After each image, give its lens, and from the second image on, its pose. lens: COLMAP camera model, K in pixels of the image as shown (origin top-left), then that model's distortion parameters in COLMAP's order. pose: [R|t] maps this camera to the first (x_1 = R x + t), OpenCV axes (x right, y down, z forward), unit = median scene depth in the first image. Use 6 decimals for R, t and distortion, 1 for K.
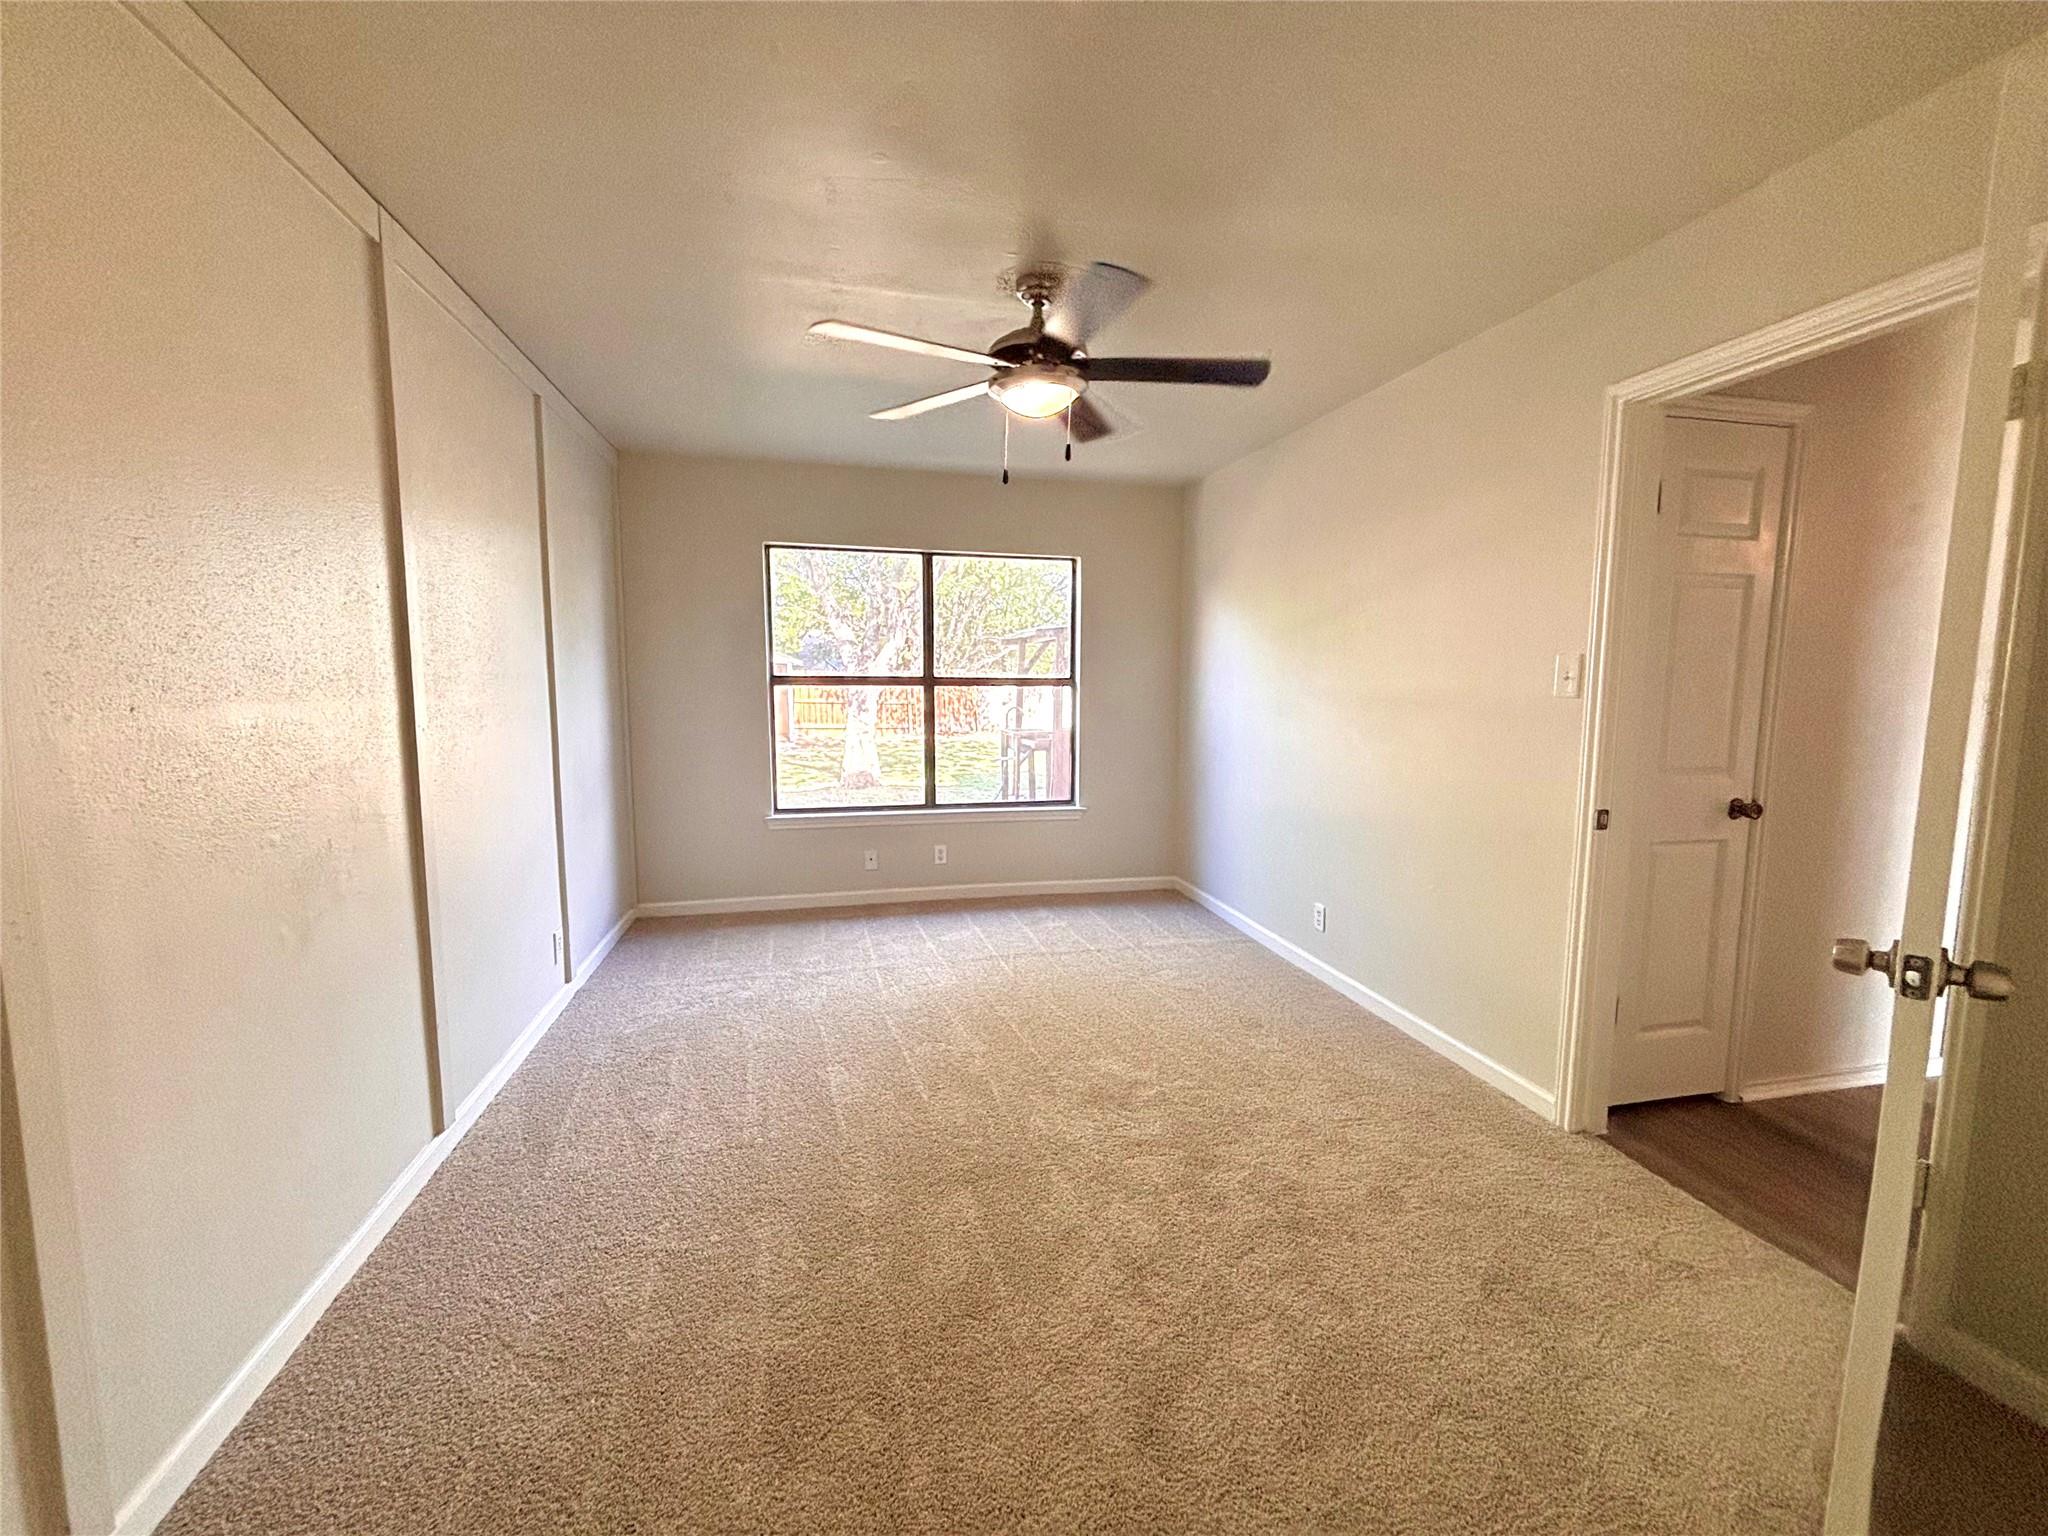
lens RADIAL K [[827.4, 0, 1040.9], [0, 827.4, 761.3], [0, 0, 1]] dist [0.001477, 0.001511]
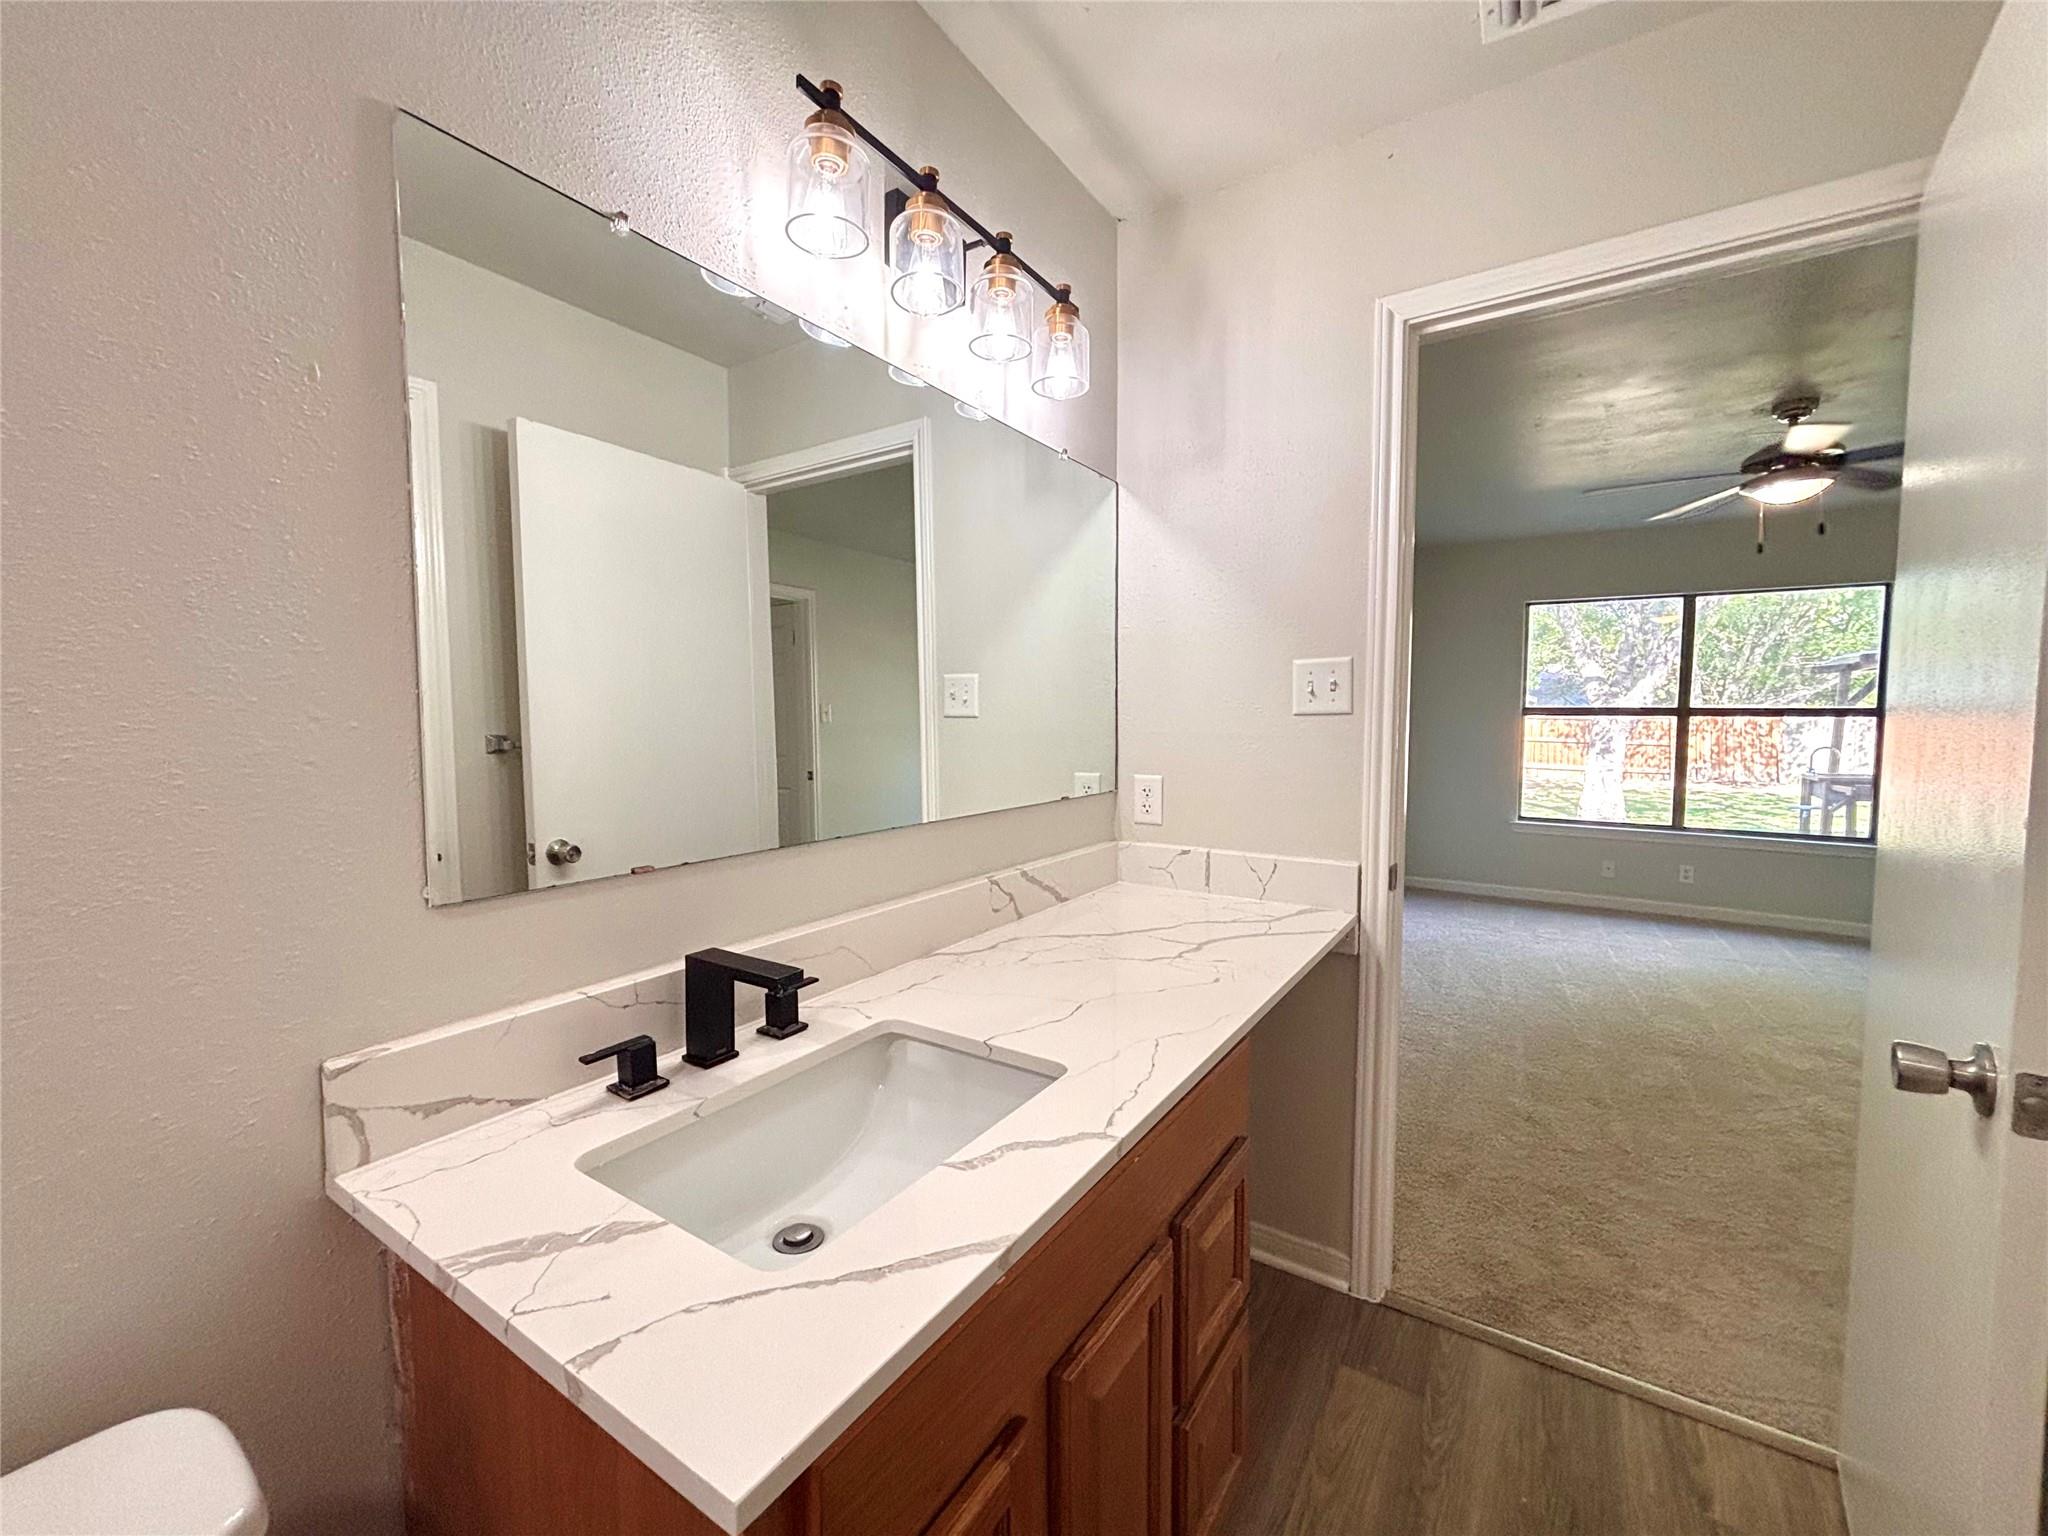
lens RADIAL K [[827.4, 0, 1028.5], [0, 827.4, 766.7], [0, 0, 1]] dist [0.001477, 0.001511]
pose [[0.680949, 0.045440, -0.730920, 0.075066], [-0.075161, 0.997139, -0.008031, 0.046905], [0.728464, 0.060405, 0.682416, -0.355471]]
